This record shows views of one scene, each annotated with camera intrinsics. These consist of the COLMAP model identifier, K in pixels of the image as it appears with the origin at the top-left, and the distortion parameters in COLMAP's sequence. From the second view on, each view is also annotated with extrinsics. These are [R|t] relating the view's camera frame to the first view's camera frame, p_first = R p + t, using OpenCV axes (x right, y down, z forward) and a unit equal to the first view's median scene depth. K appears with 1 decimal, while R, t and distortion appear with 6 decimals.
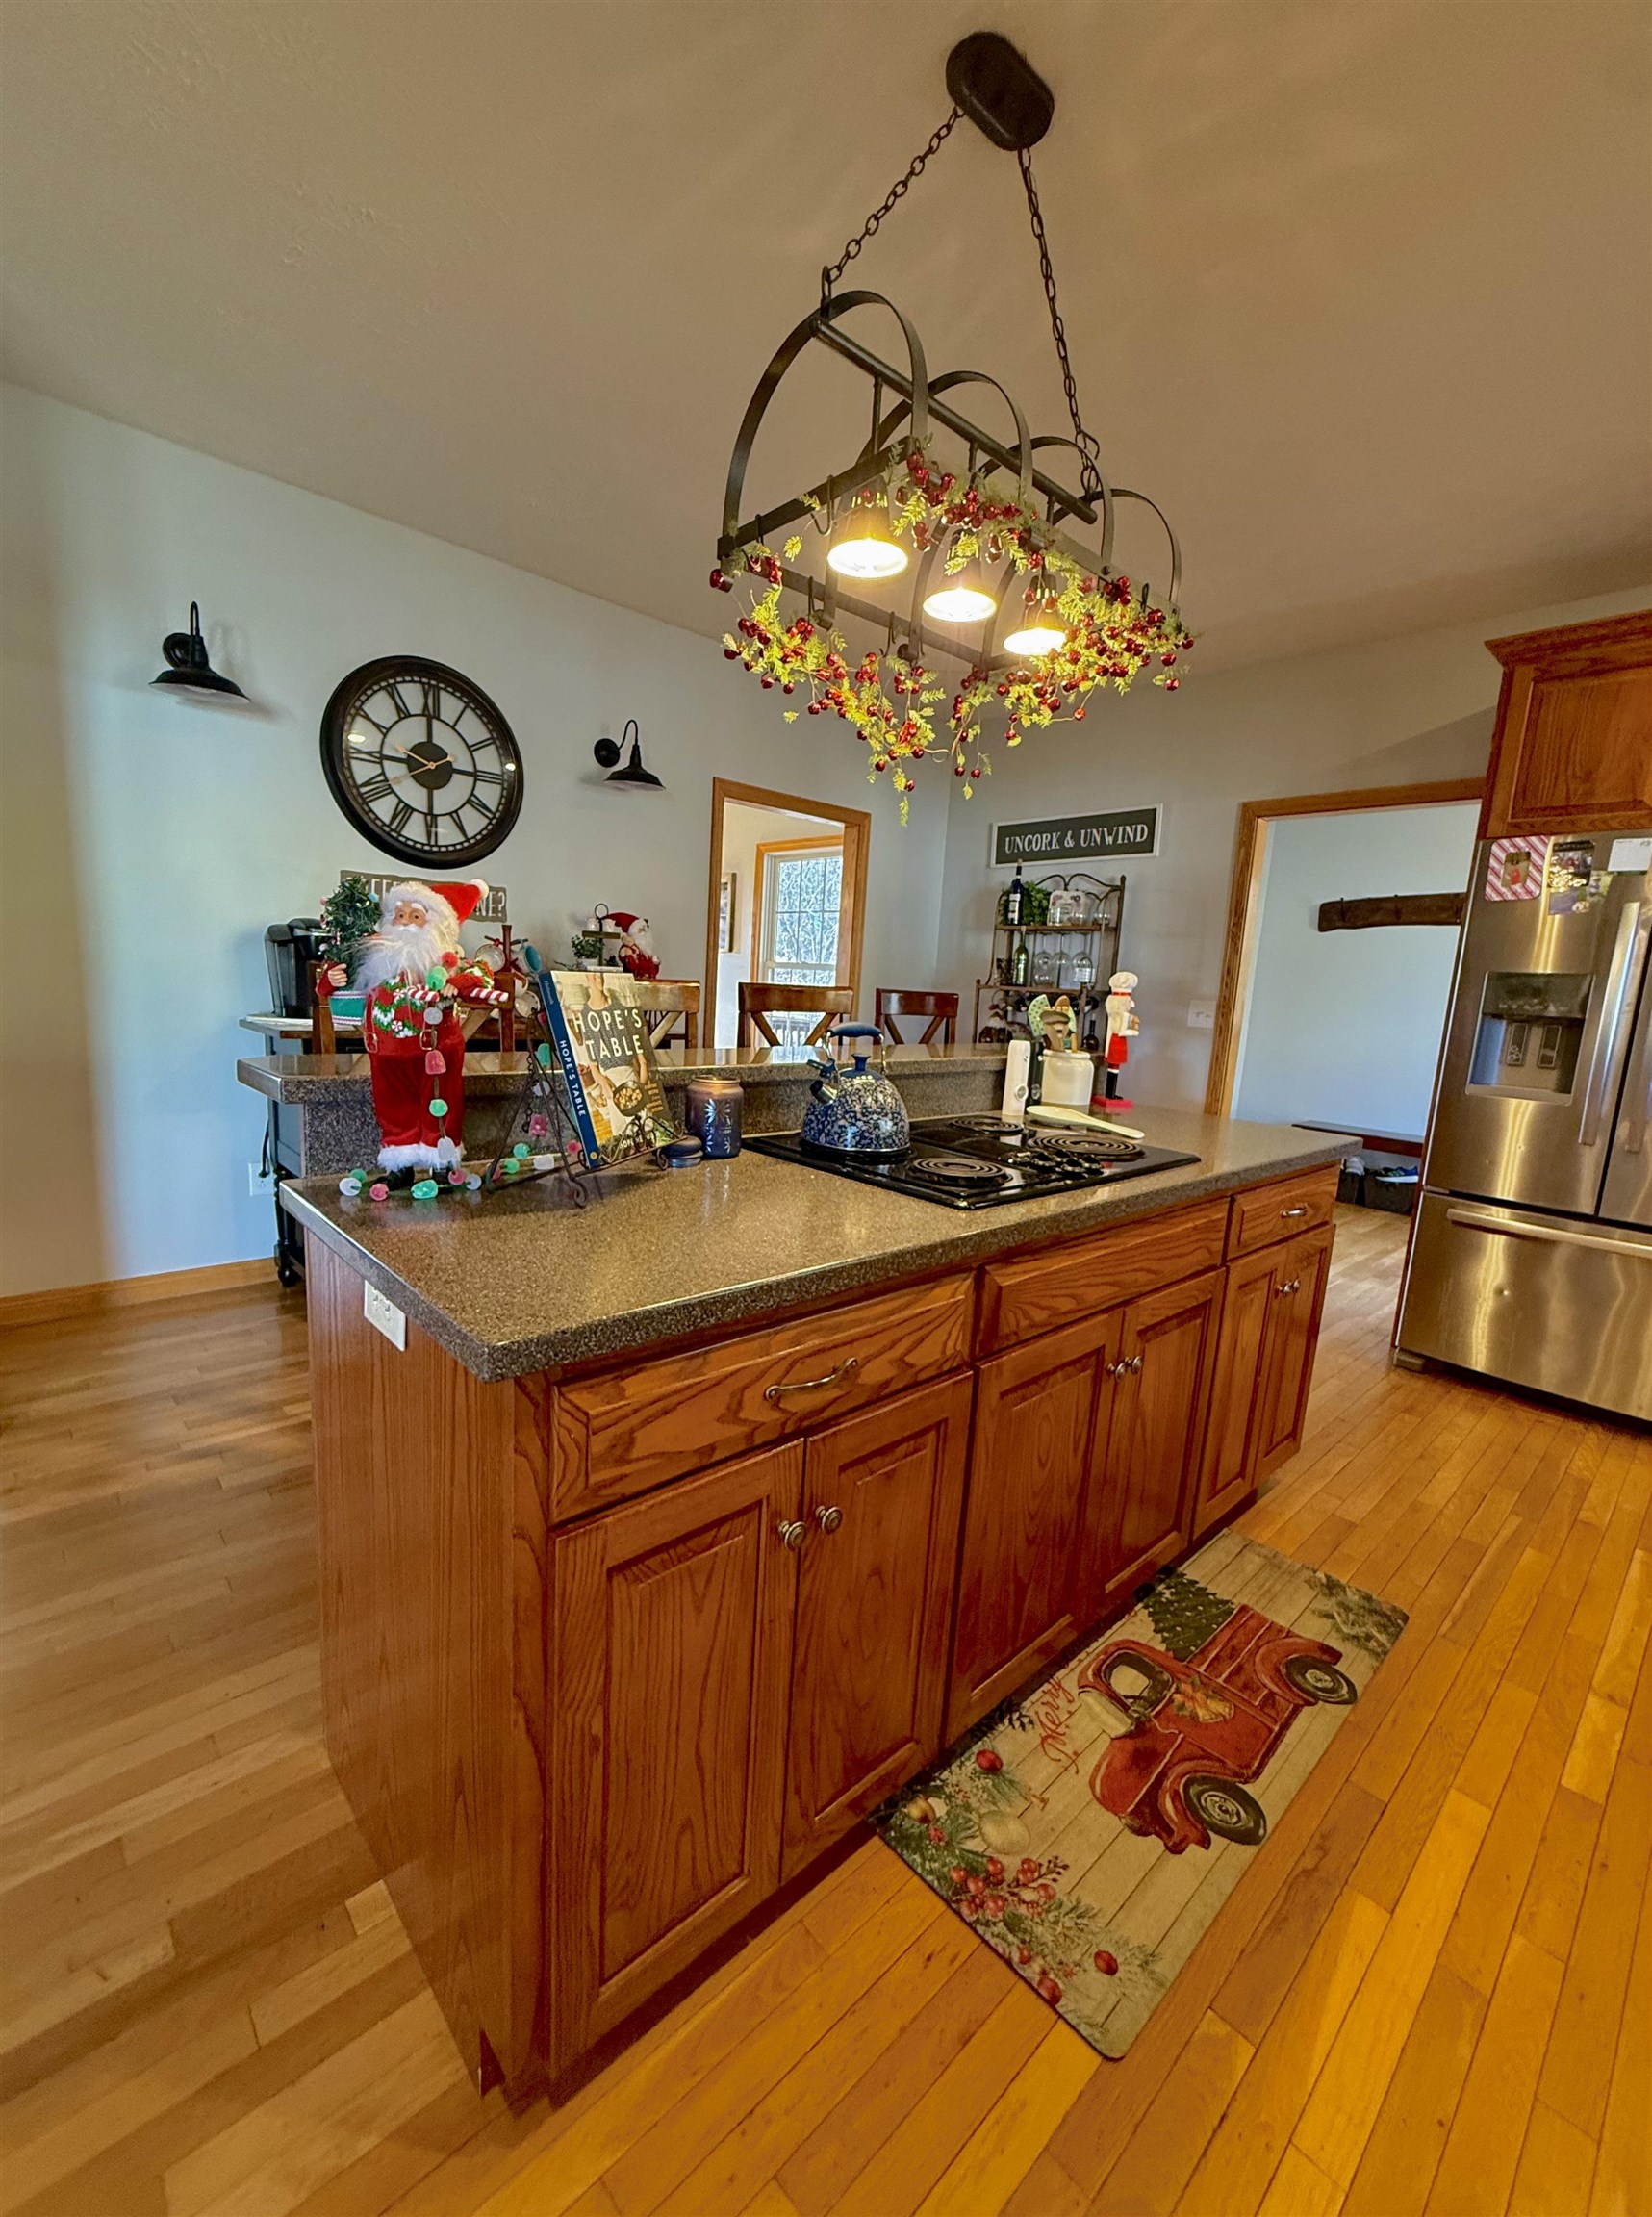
lens RADIAL K [[887.8, 0, 823.5], [0, 887.8, 1127.7], [0, 0, 1]] dist [0.000000, -0.000328]
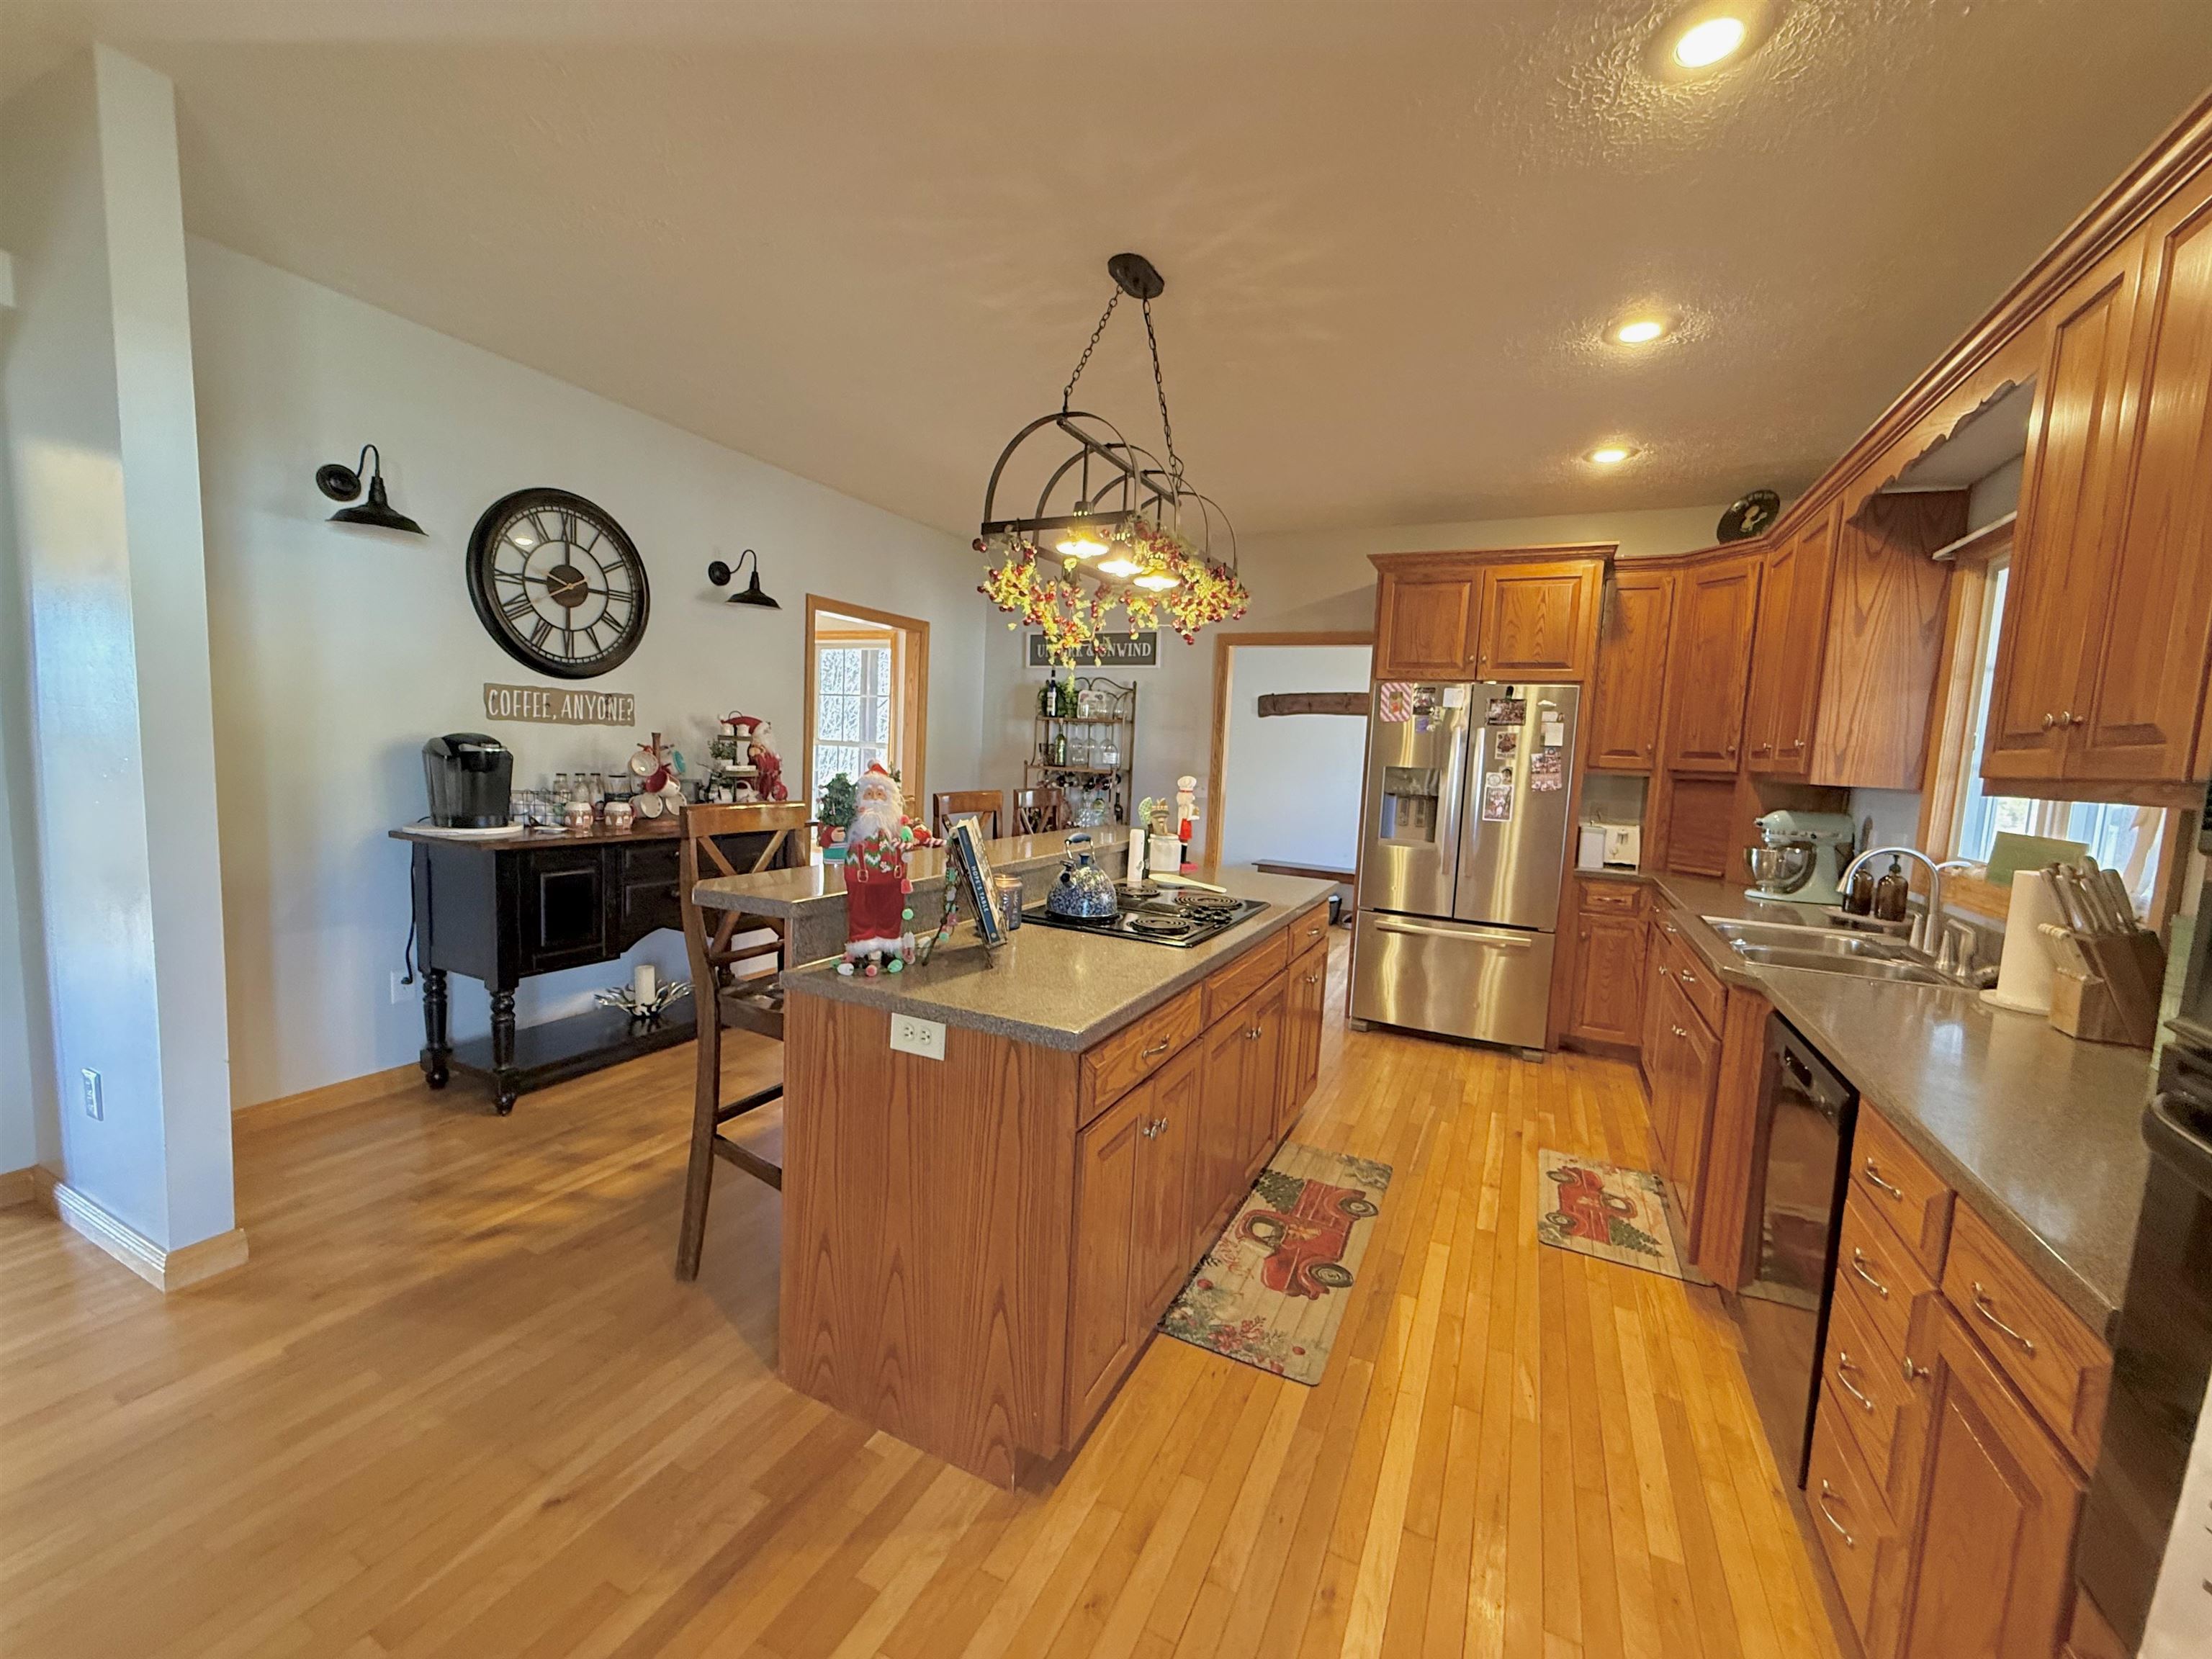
lens RADIAL K [[885.9, 0, 1098.8], [0, 885.9, 826.3], [0, 0, 1]] dist [0.000000, -0.000328]
pose [[0.930988, -0.042901, 0.362520, -0.354594], [0.060854, 0.997414, -0.038244, -0.050914], [-0.359941, 0.057666, 0.931191, -0.321465]]
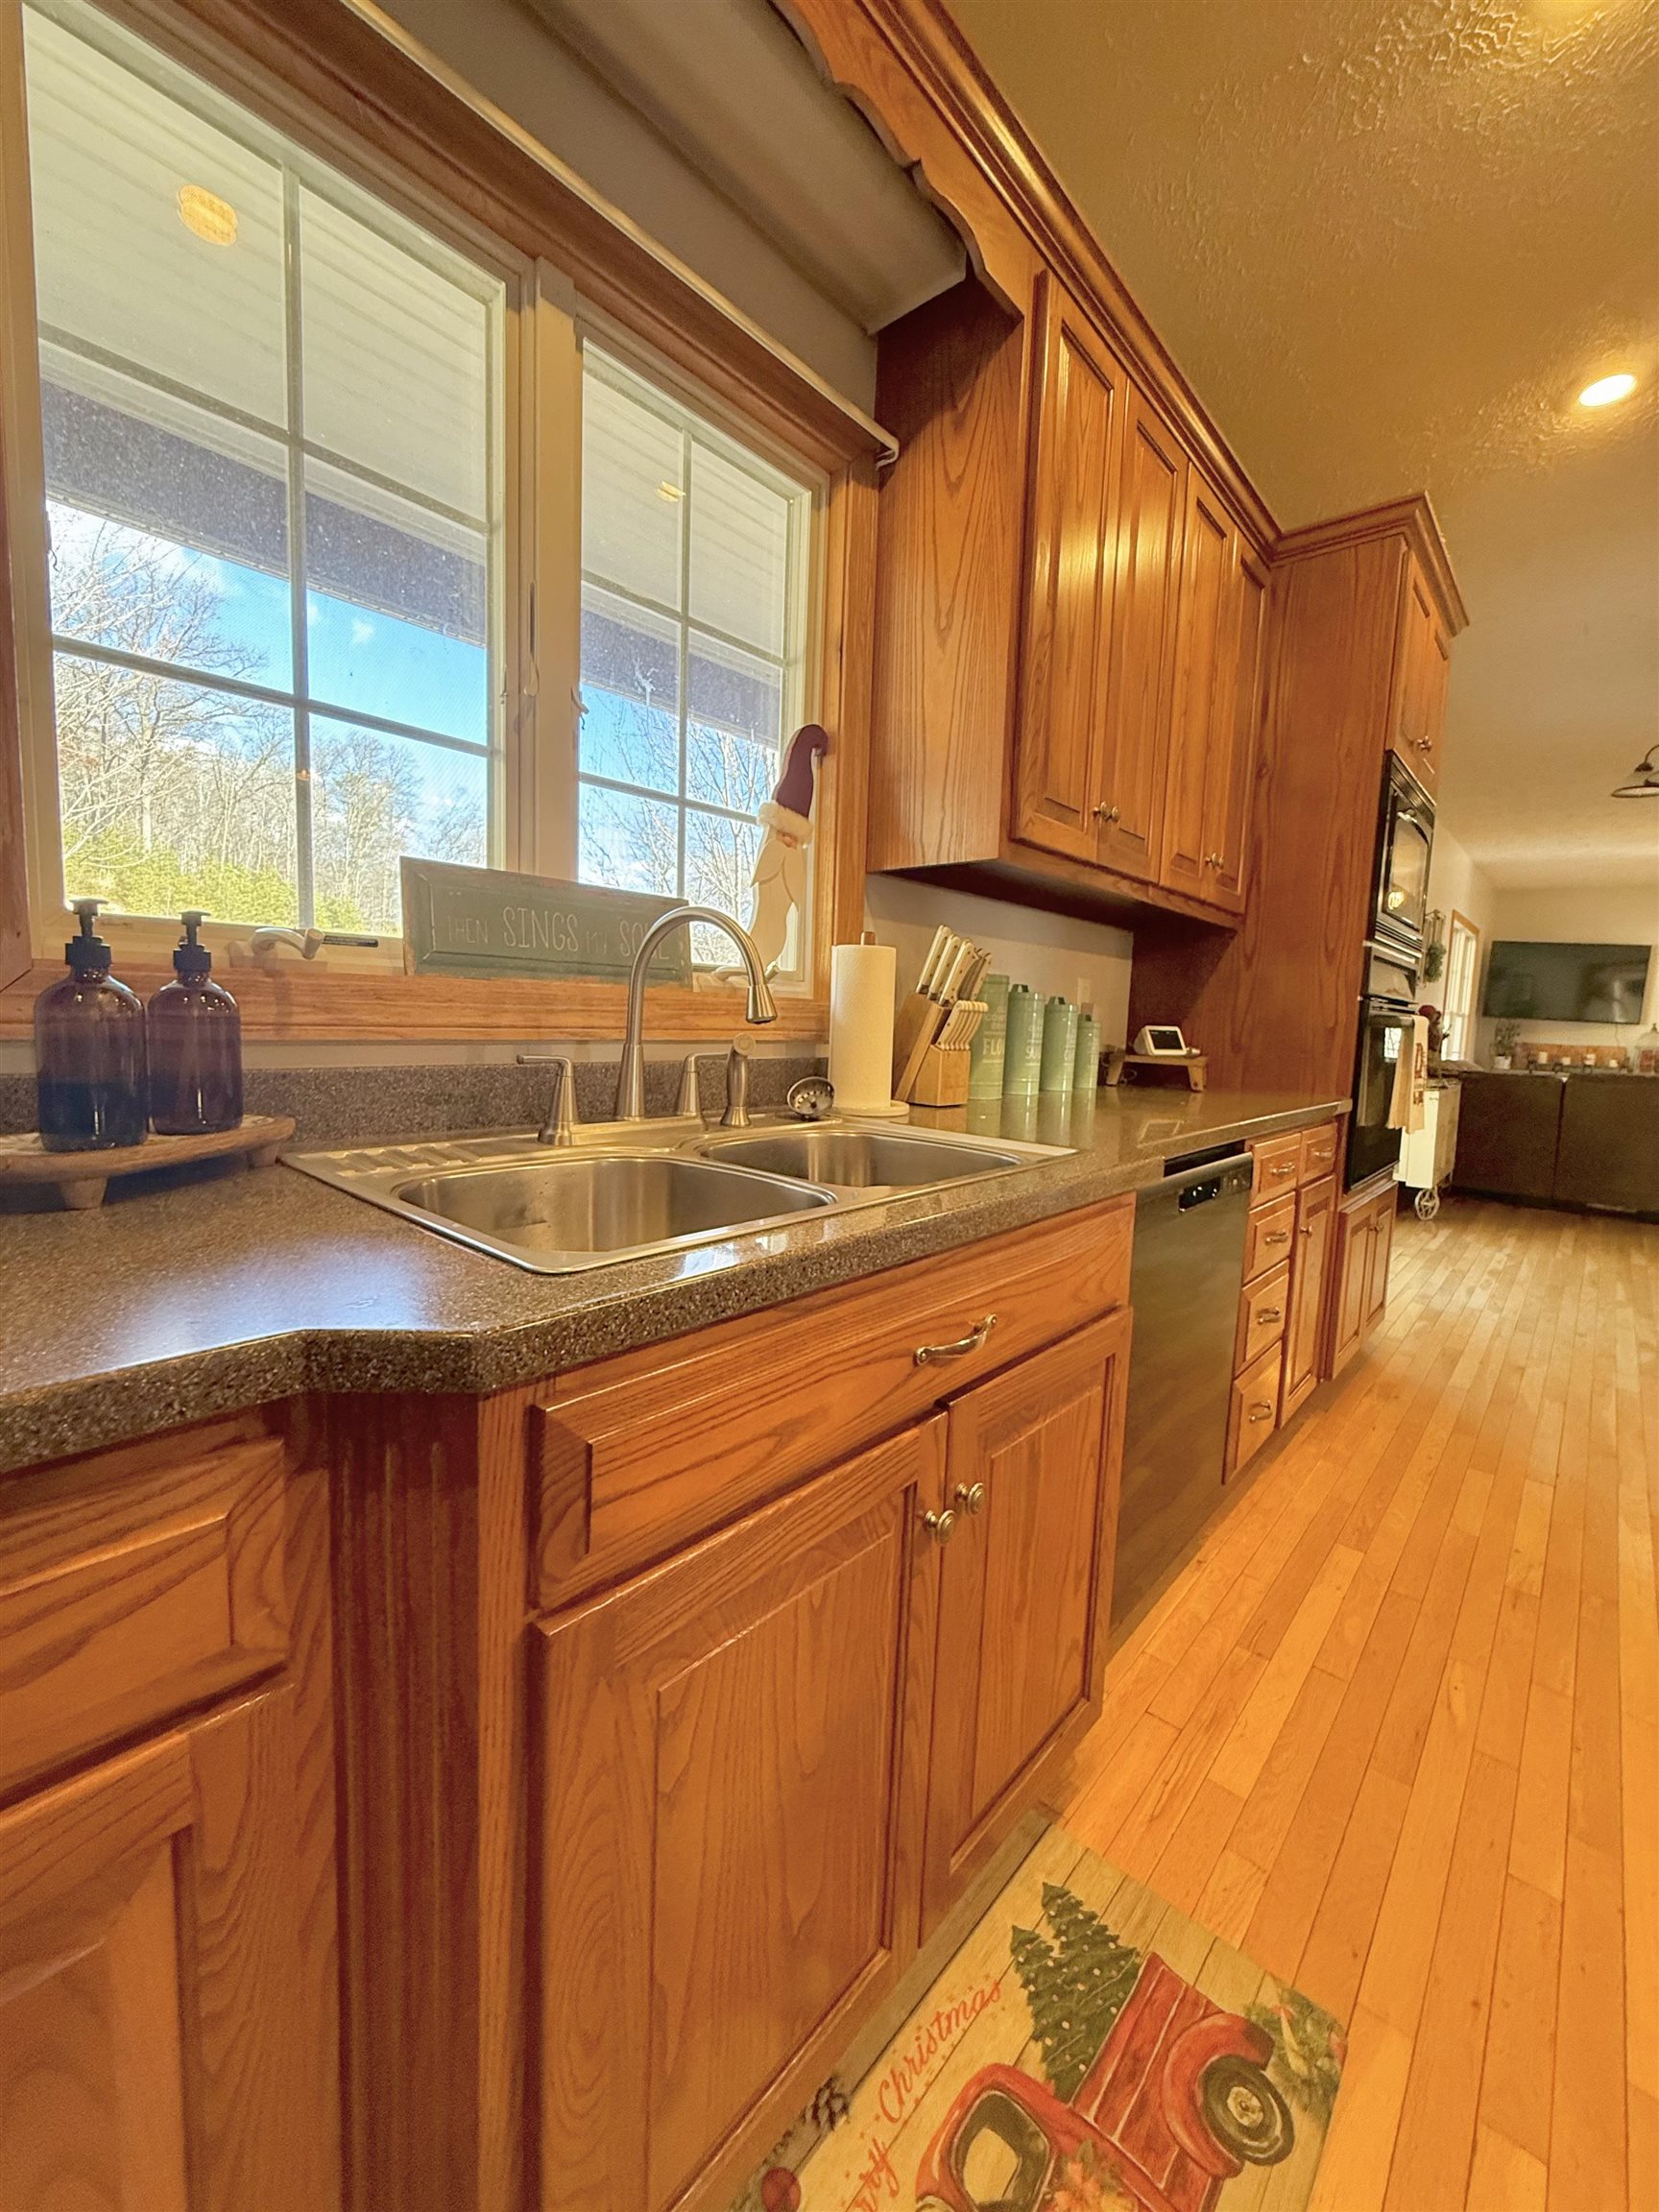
lens RADIAL K [[885.9, 0, 835.1], [0, 885.9, 1100.0], [0, 0, 1]] dist [0.000000, -0.000328]
pose [[-0.989332, -0.080494, -0.121421, 0.934110], [-0.108221, 0.964053, 0.242674, -0.031054], [0.097522, 0.253226, -0.962479, 0.874923]]
